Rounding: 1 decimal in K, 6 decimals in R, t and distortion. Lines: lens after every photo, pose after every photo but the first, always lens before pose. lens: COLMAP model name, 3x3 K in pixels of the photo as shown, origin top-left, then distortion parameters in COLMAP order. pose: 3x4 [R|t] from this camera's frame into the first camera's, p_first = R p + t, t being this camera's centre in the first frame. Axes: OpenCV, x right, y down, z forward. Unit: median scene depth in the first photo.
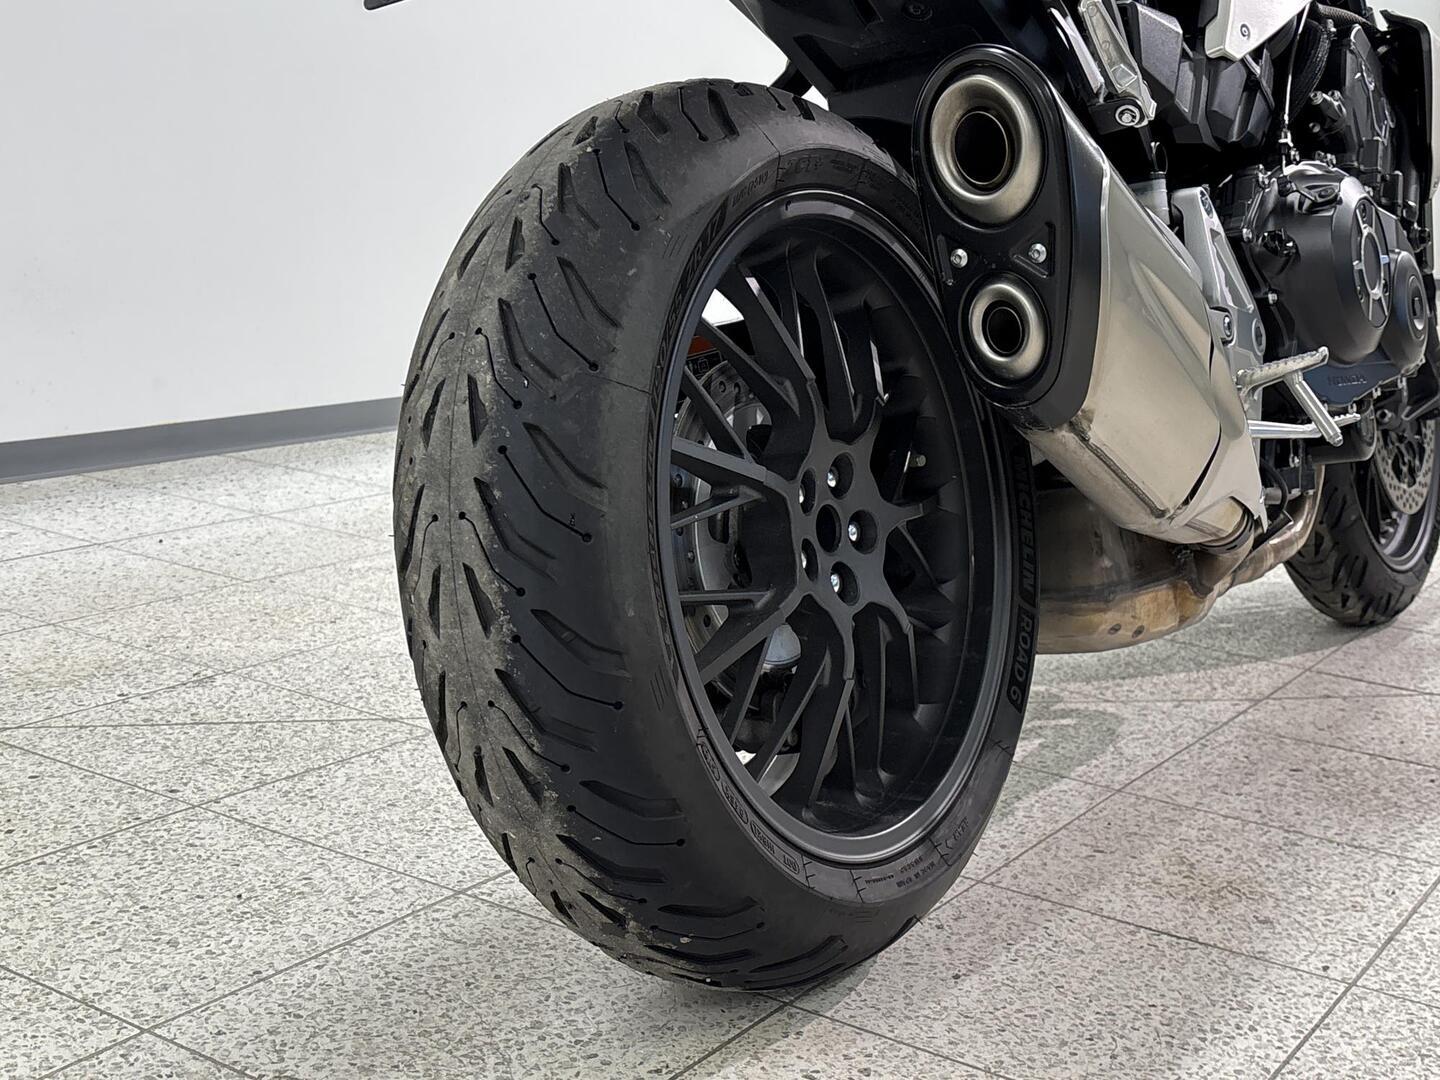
lens RADIAL K [[1848.5, 0, 723.7], [0, 1848.5, 563.4], [0, 0, 1]] dist [0.180137, -0.666560]
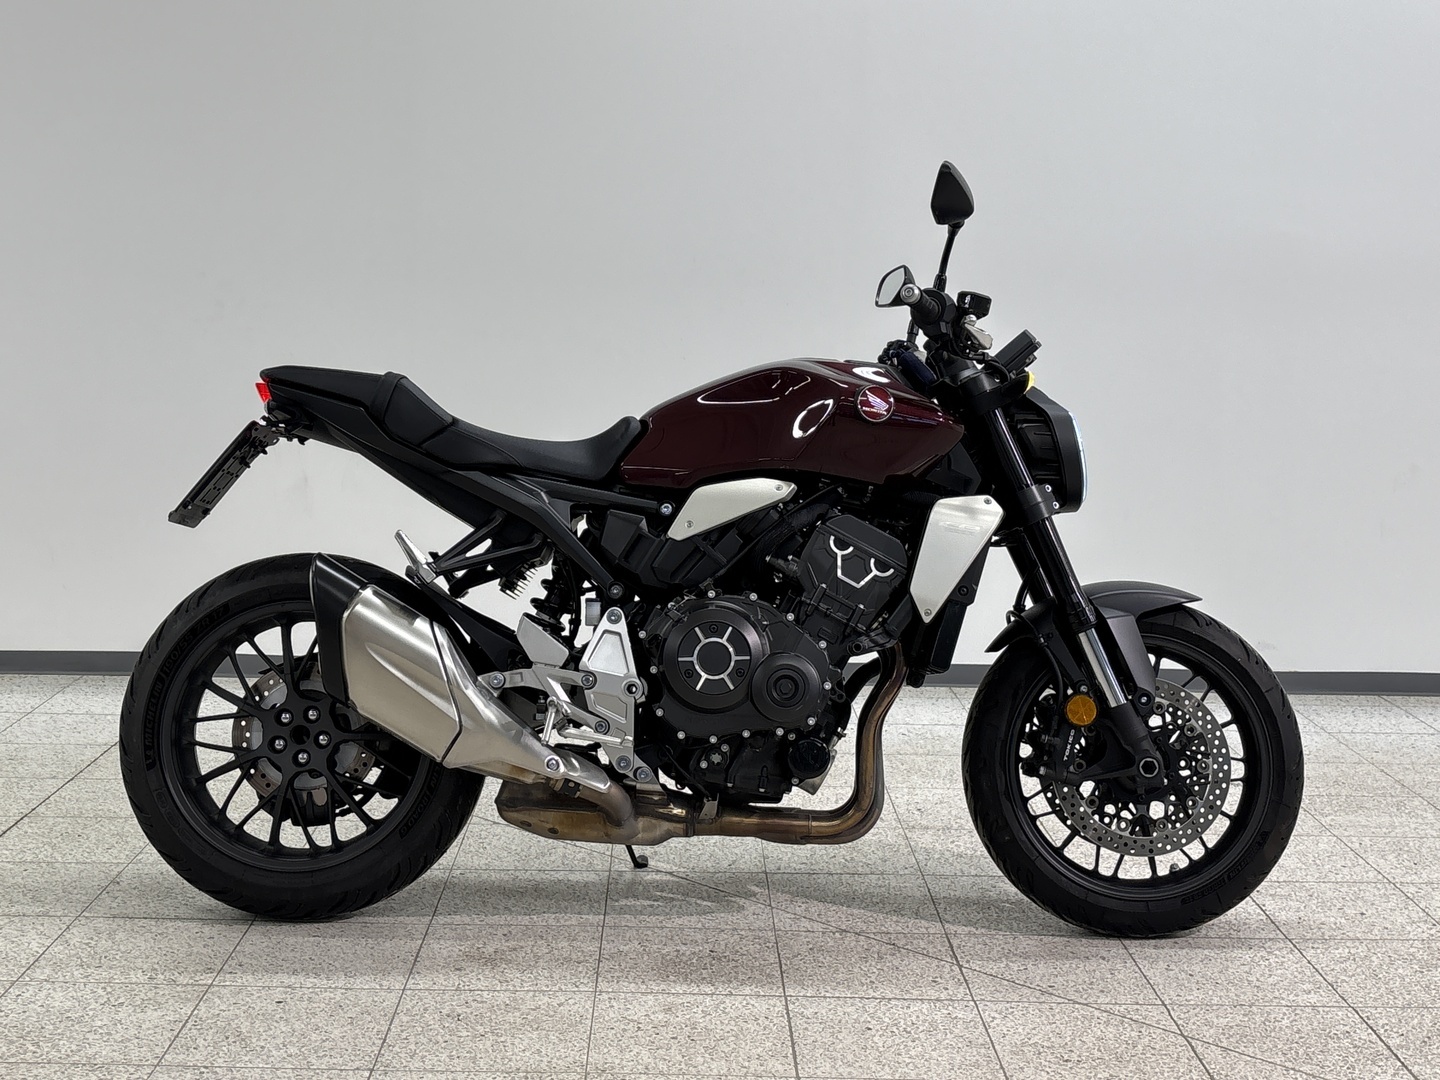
lens RADIAL K [[1851.5, 0, 730.6], [0, 1851.5, 539.2], [0, 0, 1]] dist [0.197022, -0.751675]
pose [[0.577655, 0.078153, -0.812531, 2.273718], [-0.172182, 0.984676, -0.027699, -0.290411], [0.797915, 0.155904, 0.582259, -0.028248]]
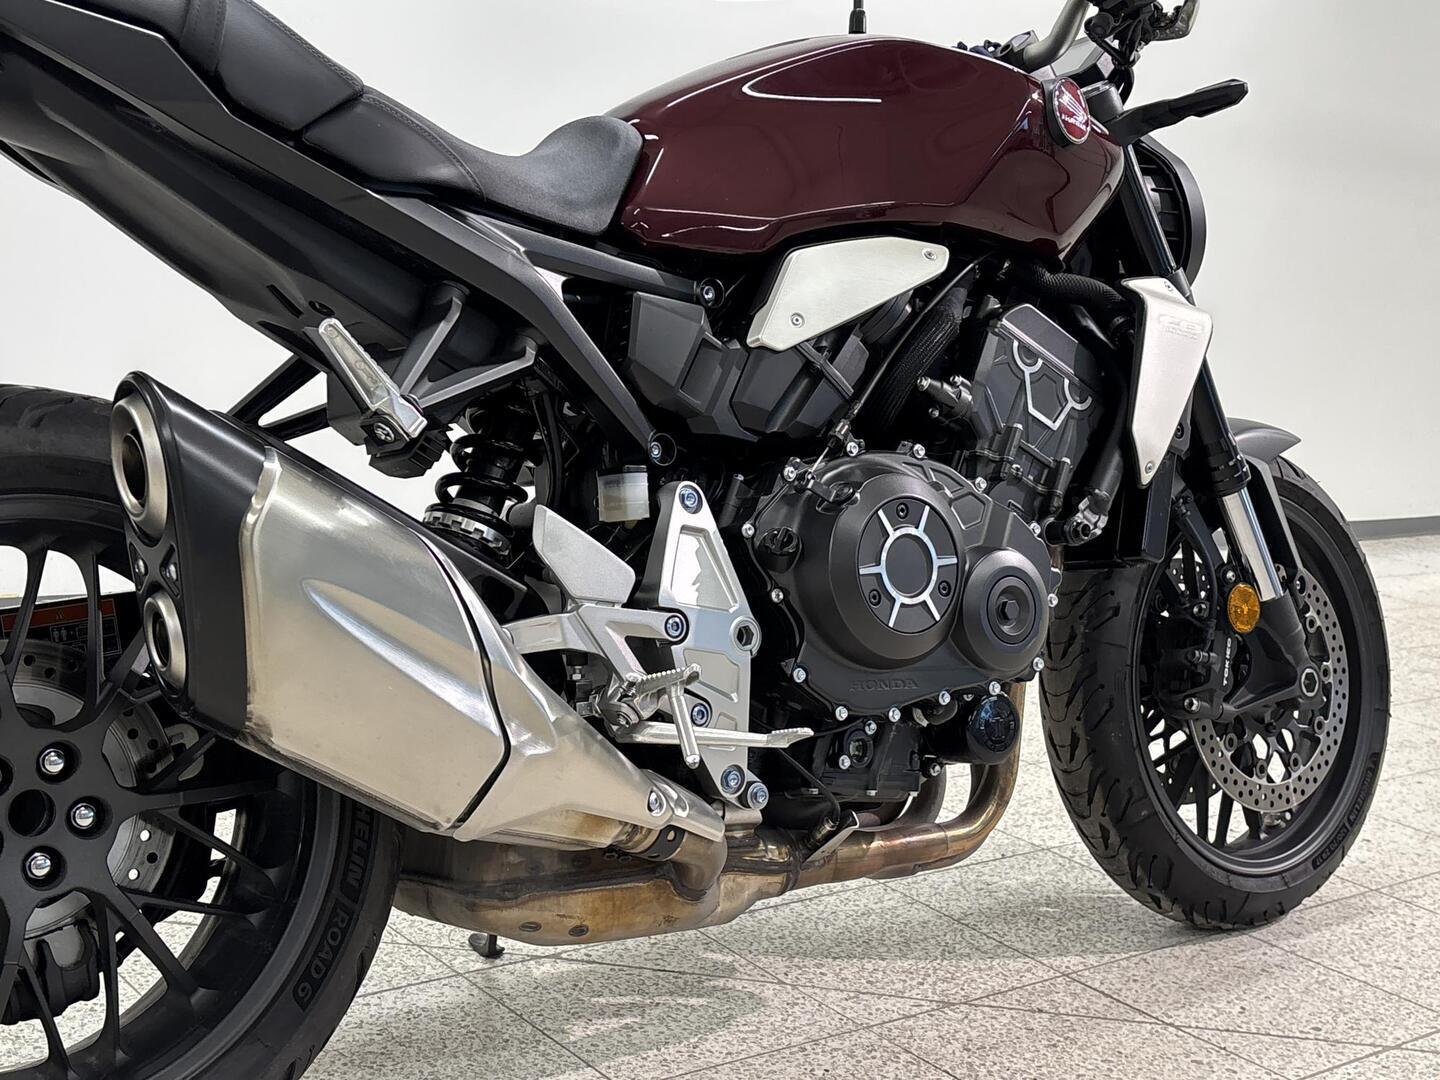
lens RADIAL K [[1851.5, 0, 730.6], [0, 1851.5, 539.2], [0, 0, 1]] dist [0.197022, -0.751675]
pose [[0.949057, 0.072314, -0.306693, 0.705533], [-0.096105, 0.993364, -0.063174, -0.136170], [0.300090, 0.089430, 0.949710, 0.100727]]
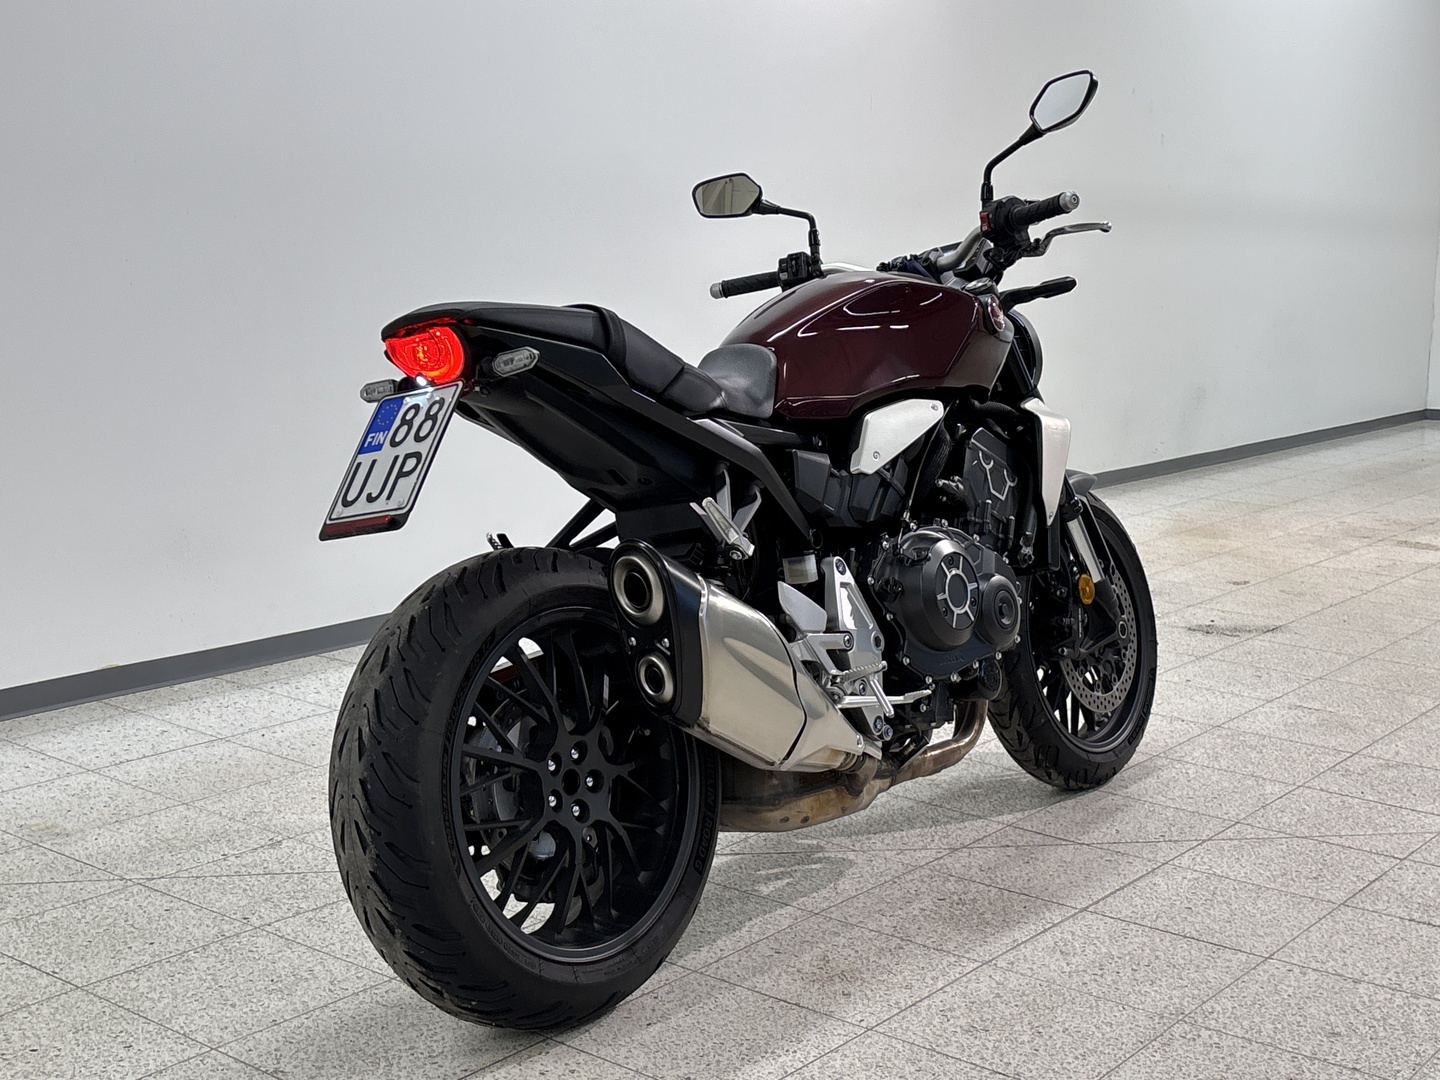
lens RADIAL K [[1851.5, 0, 730.6], [0, 1851.5, 539.2], [0, 0, 1]] dist [0.197022, -0.751675]
pose [[0.996473, -0.017947, -0.081970, 0.362504], [0.013338, 0.998318, -0.056424, -0.150019], [0.082845, 0.055132, 0.995036, -0.850260]]
